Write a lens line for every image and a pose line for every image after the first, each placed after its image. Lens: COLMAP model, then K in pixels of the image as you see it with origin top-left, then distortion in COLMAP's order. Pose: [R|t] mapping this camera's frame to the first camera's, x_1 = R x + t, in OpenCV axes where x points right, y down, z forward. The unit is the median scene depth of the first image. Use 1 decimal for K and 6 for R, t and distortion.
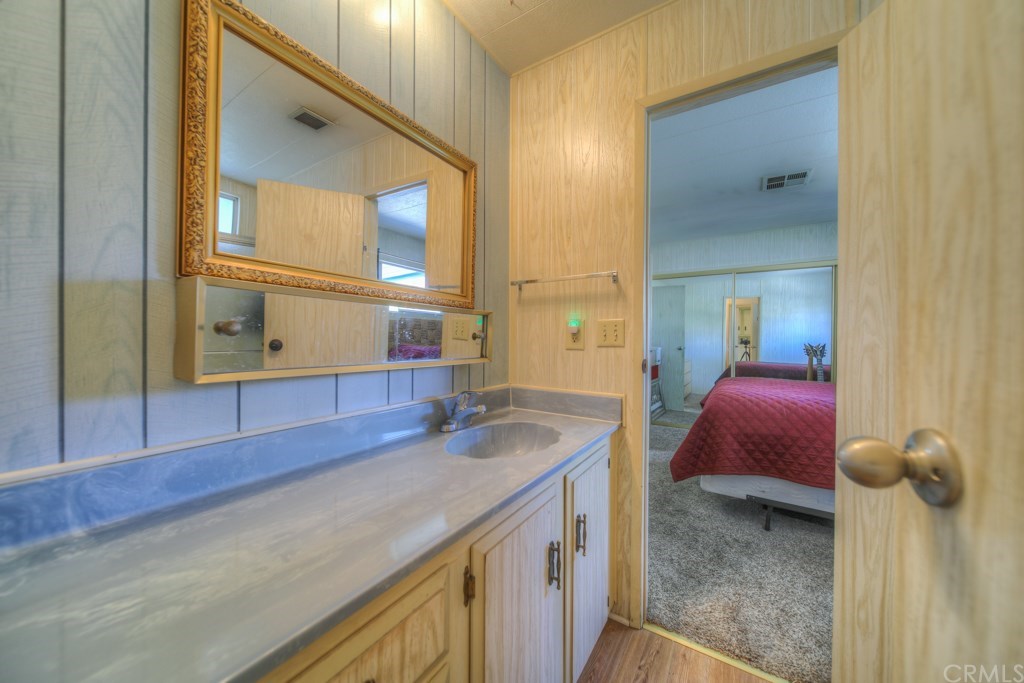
lens RADIAL K [[357.6, 0, 513.2], [0, 357.6, 339.4], [0, 0, 1]] dist [-0.006497, 0.000130]
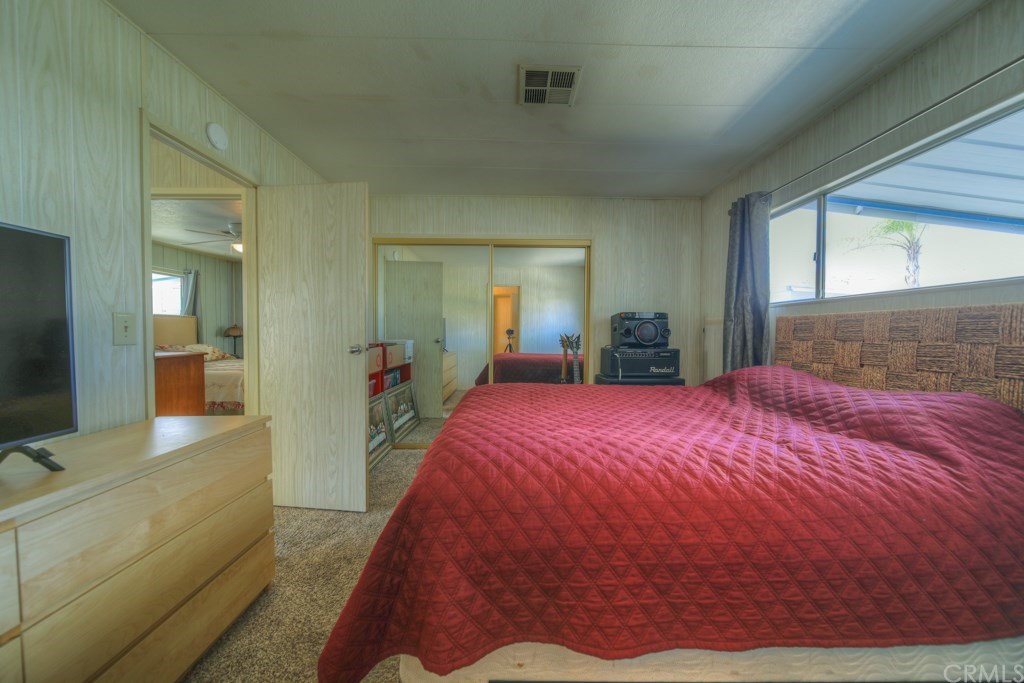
lens RADIAL K [[357.6, 0, 515.2], [0, 357.6, 342.3], [0, 0, 1]] dist [-0.006497, 0.000130]
pose [[0.831778, -0.024700, 0.554558, 0.346885], [0.005286, 0.999317, 0.036581, 0.000152], [-0.555083, -0.027496, 0.831340, 0.486086]]
